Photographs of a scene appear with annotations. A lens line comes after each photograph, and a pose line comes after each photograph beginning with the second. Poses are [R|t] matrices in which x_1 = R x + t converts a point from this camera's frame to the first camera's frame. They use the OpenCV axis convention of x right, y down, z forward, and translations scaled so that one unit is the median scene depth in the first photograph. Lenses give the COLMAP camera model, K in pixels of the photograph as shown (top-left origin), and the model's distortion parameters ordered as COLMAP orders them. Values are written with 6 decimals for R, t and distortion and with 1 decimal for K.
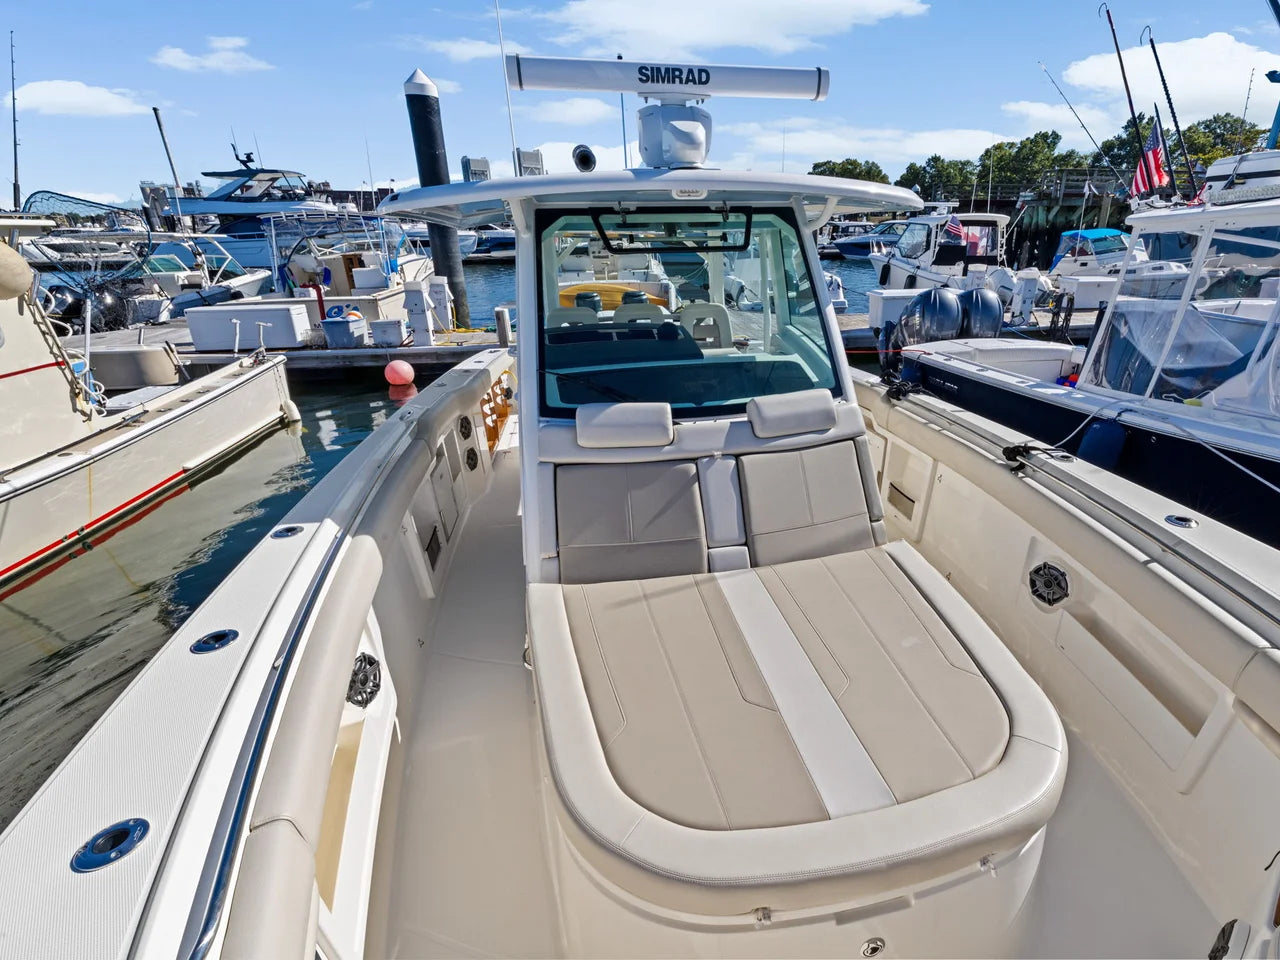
lens RADIAL K [[588.3, 0, 671.8], [0, 588.3, 477.4], [0, 0, 1]] dist [-0.001279, 0.000392]
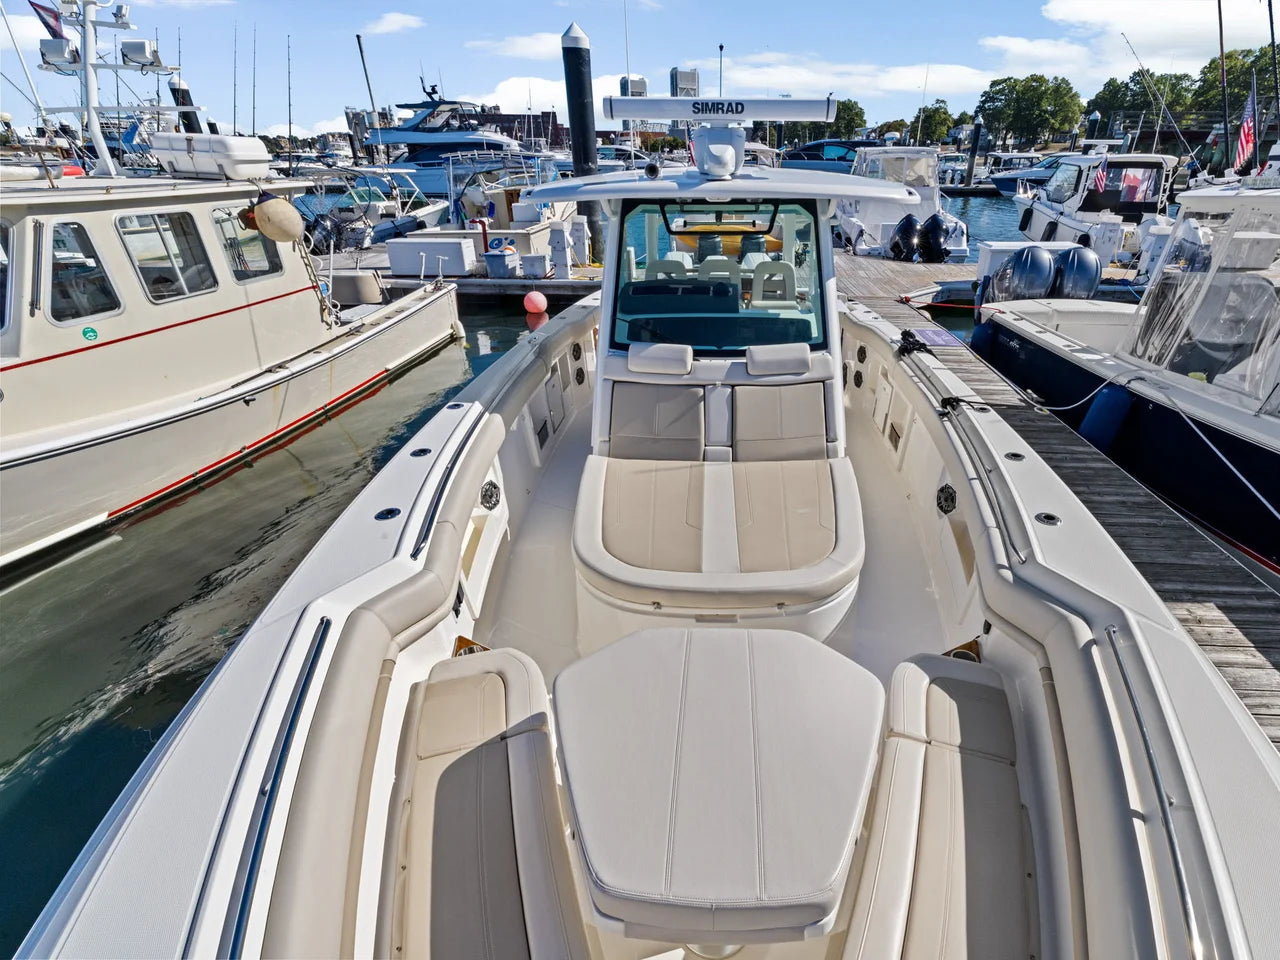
lens RADIAL K [[588.3, 0, 671.8], [0, 588.3, 477.4], [0, 0, 1]] dist [-0.001279, 0.000392]
pose [[0.971322, 0.114128, -0.208588, 0.073449], [-0.090544, 0.988716, 0.119339, 0.006870], [0.219855, -0.097030, 0.970695, -0.117810]]
